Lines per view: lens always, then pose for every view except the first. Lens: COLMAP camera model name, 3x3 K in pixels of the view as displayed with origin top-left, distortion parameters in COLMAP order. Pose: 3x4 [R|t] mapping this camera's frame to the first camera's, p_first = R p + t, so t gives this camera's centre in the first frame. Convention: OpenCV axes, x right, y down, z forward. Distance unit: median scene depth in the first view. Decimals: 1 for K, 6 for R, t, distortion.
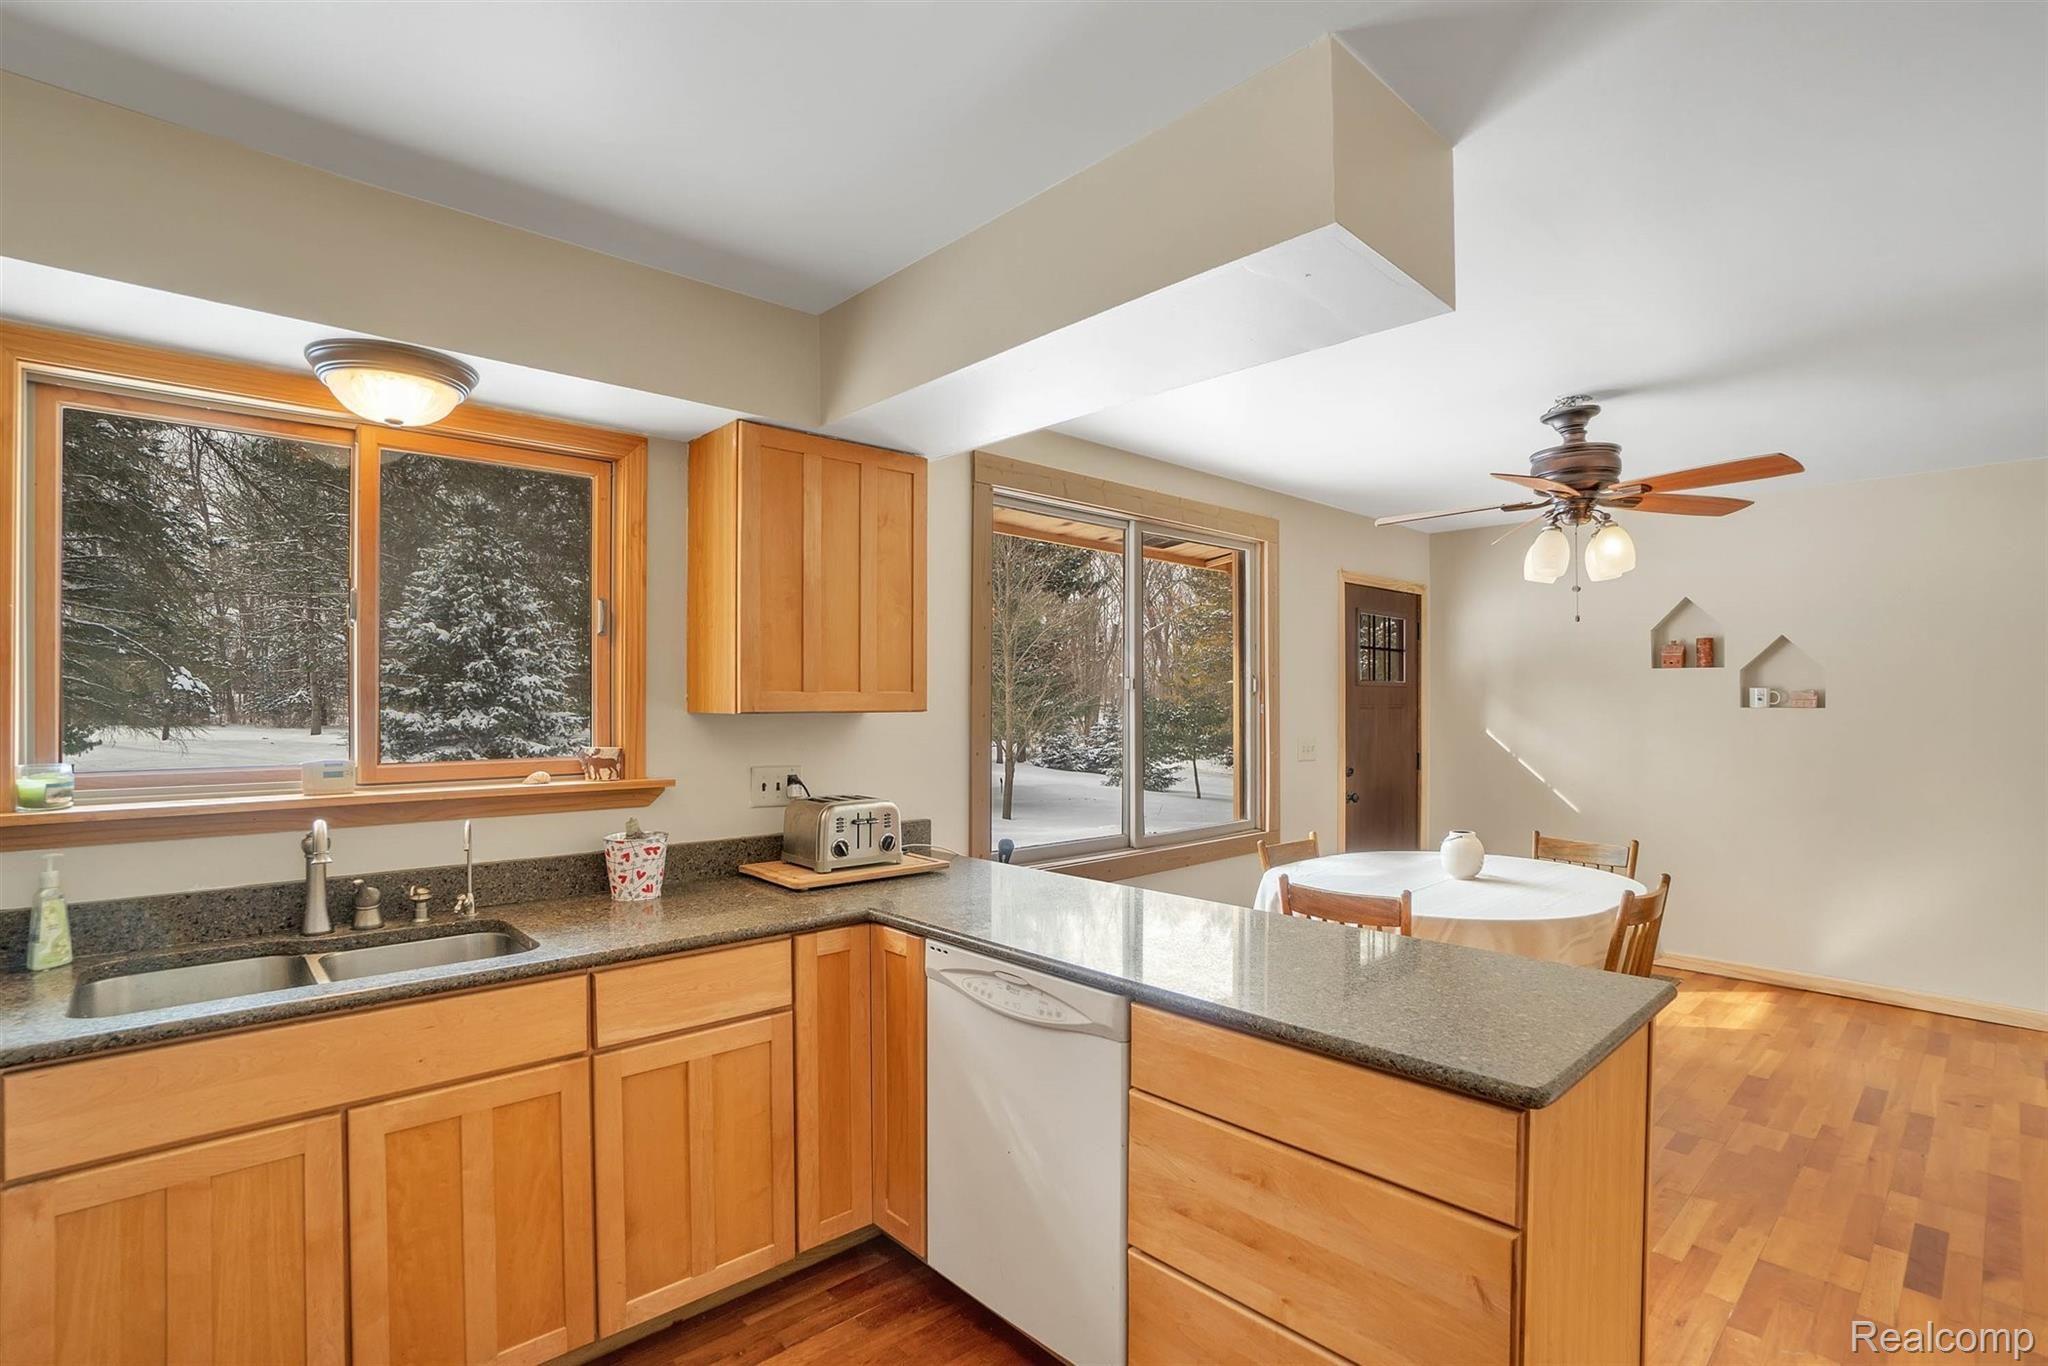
lens RADIAL K [[979.6, 0, 1031.3], [0, 979.6, 696.5], [0, 0, 1]] dist [-0.001204, 0.000618]
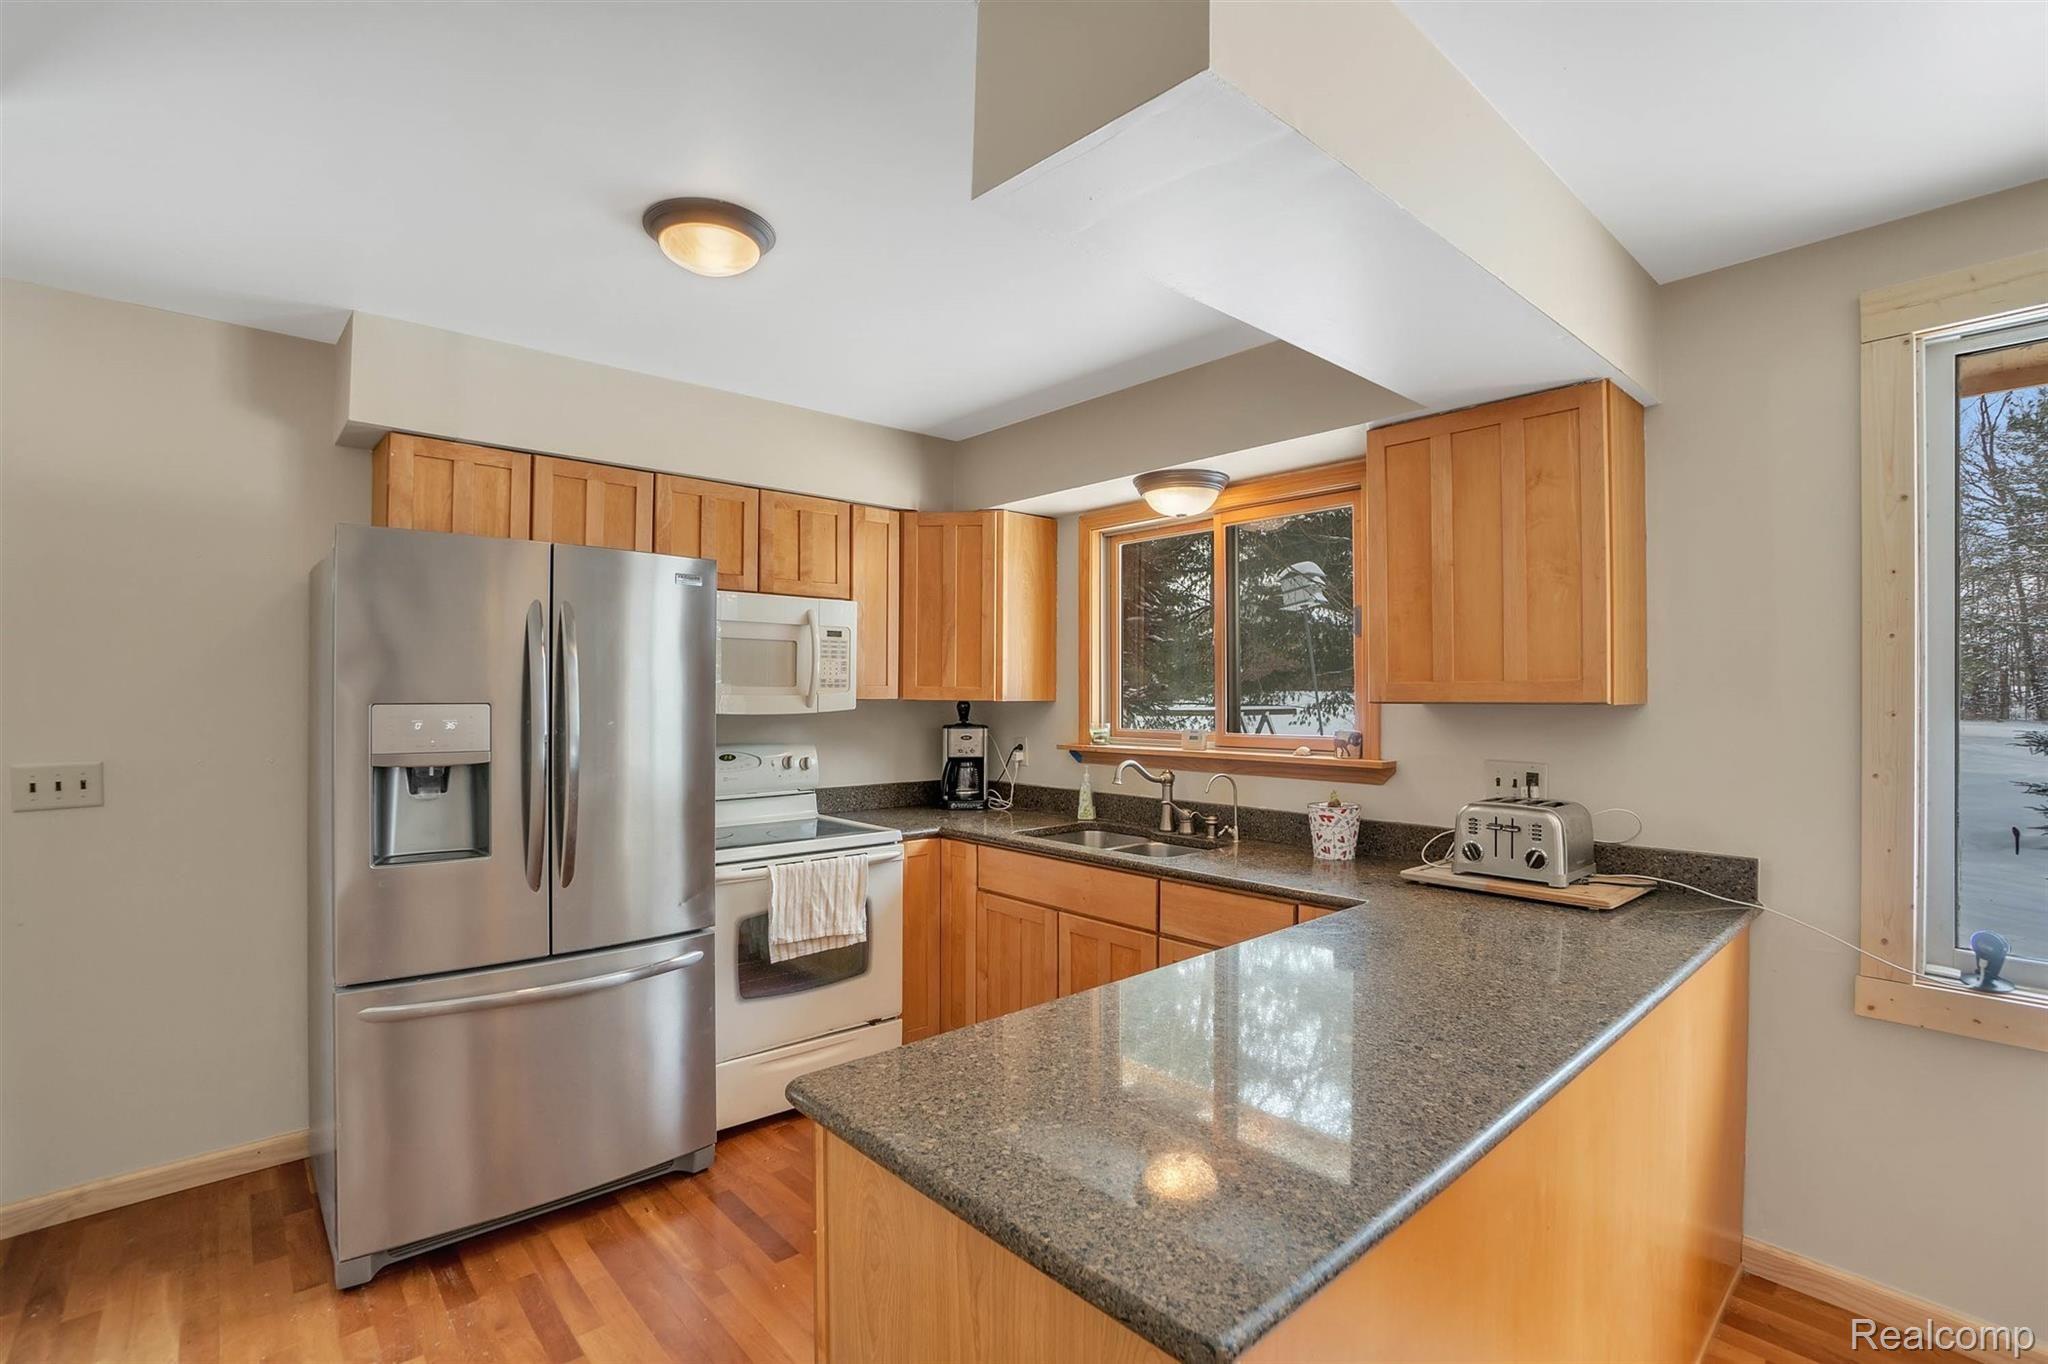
lens RADIAL K [[979.6, 0, 1029.2], [0, 979.6, 683.5], [0, 0, 1]] dist [-0.001204, 0.000618]
pose [[0.001265, -0.013802, -0.999904, 0.851299], [0.000683, 0.999905, -0.013801, 0.012122], [0.999999, -0.000666, 0.001275, 0.688182]]
